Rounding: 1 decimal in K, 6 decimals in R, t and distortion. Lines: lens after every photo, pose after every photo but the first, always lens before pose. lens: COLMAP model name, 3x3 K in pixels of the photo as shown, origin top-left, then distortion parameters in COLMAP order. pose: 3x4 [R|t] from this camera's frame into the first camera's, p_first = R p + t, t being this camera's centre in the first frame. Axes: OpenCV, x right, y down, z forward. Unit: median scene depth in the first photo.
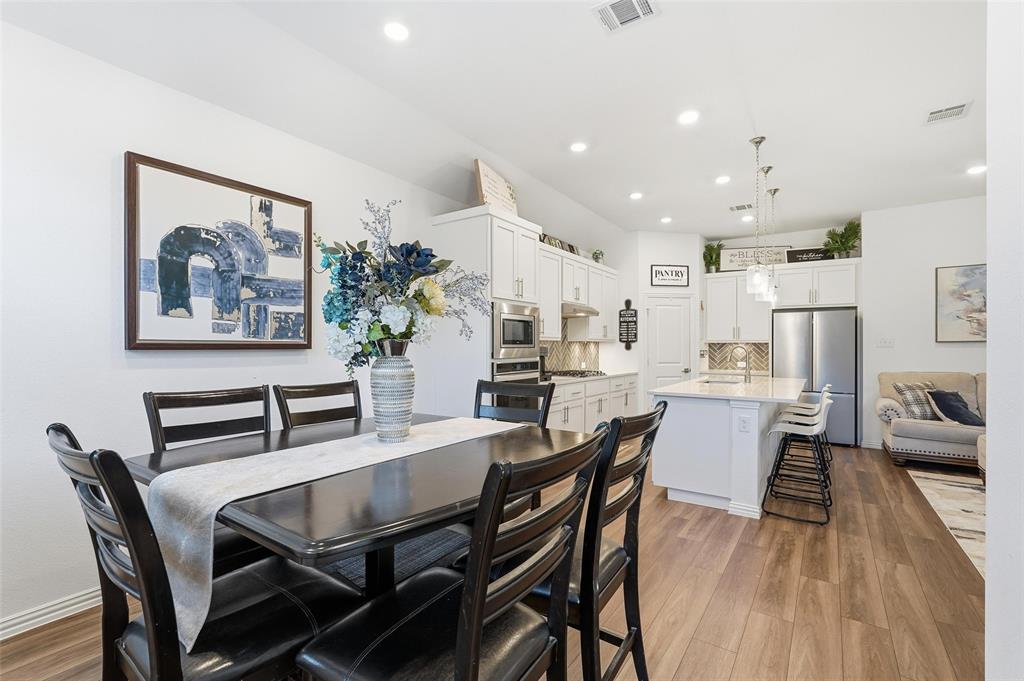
lens RADIAL K [[467.0, 0, 513.4], [0, 467.0, 342.3], [0, 0, 1]] dist [-0.002965, -0.000106]
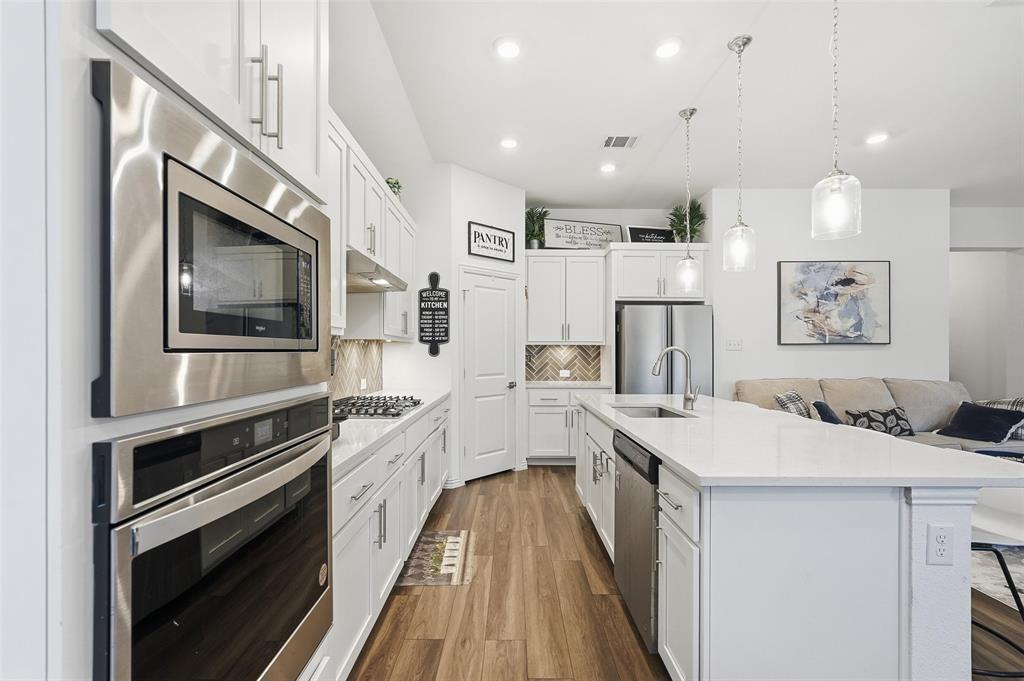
lens RADIAL K [[460.6, 0, 510.8], [0, 460.6, 347.9], [0, 0, 1]] dist [-0.001699, -0.000048]
pose [[0.827038, 0.002654, 0.562139, -0.010759], [-0.003654, 0.999993, 0.000655, 0.006264], [-0.562133, -0.002595, 0.827042, 0.491728]]
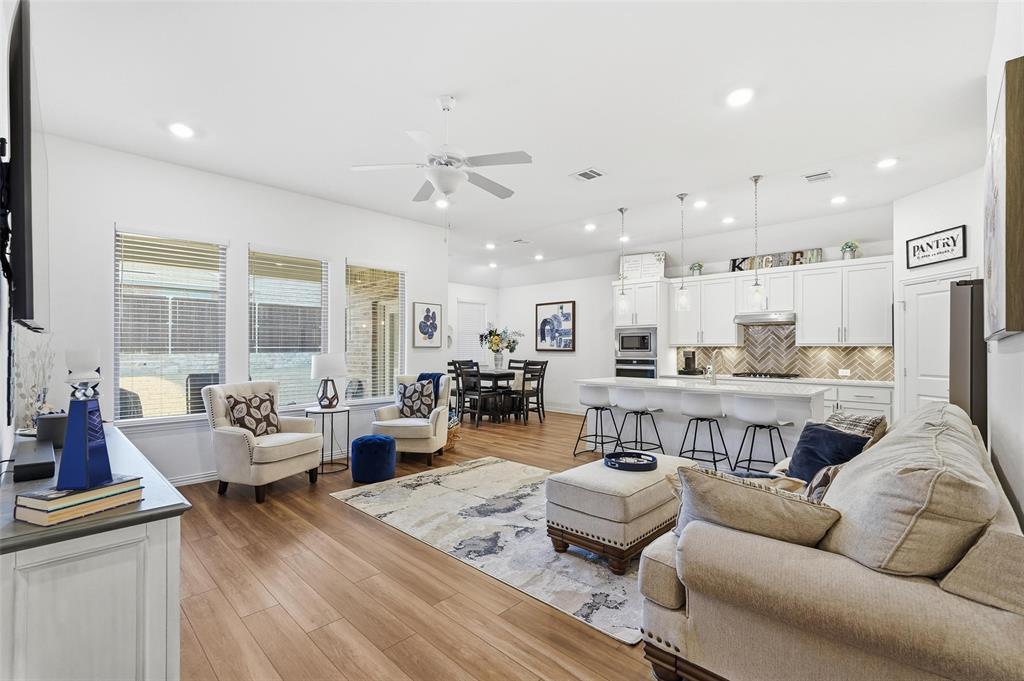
lens RADIAL K [[452.1, 0, 512.0], [0, 452.1, 340.5], [0, 0, 1]] dist [-0.012058, 0.000250]
pose [[-0.175712, -0.021557, -0.984206, 1.198727], [0.004338, 0.999734, -0.022672, 0.004443], [0.984432, -0.008254, -0.175572, 0.557940]]
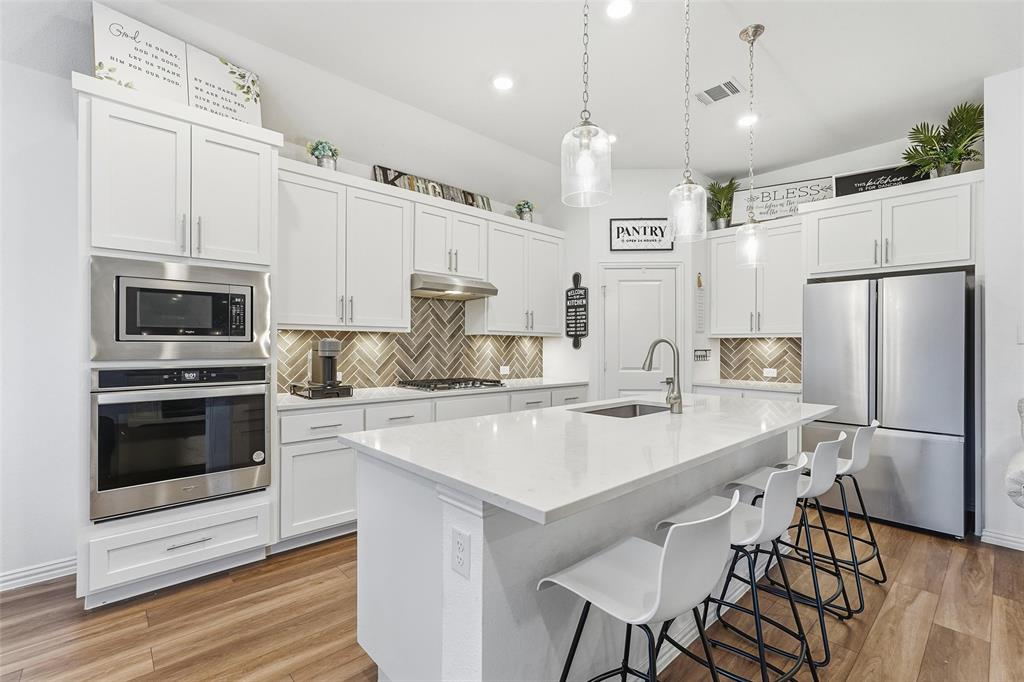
lens RADIAL K [[452.1, 0, 512.0], [0, 452.1, 341.0], [0, 0, 1]] dist [-0.012058, 0.000250]
pose [[0.971764, 0.000486, -0.235955, 0.340615], [-0.001041, 0.999997, -0.002226, 0.007943], [0.235953, 0.002409, 0.971761, 0.382266]]
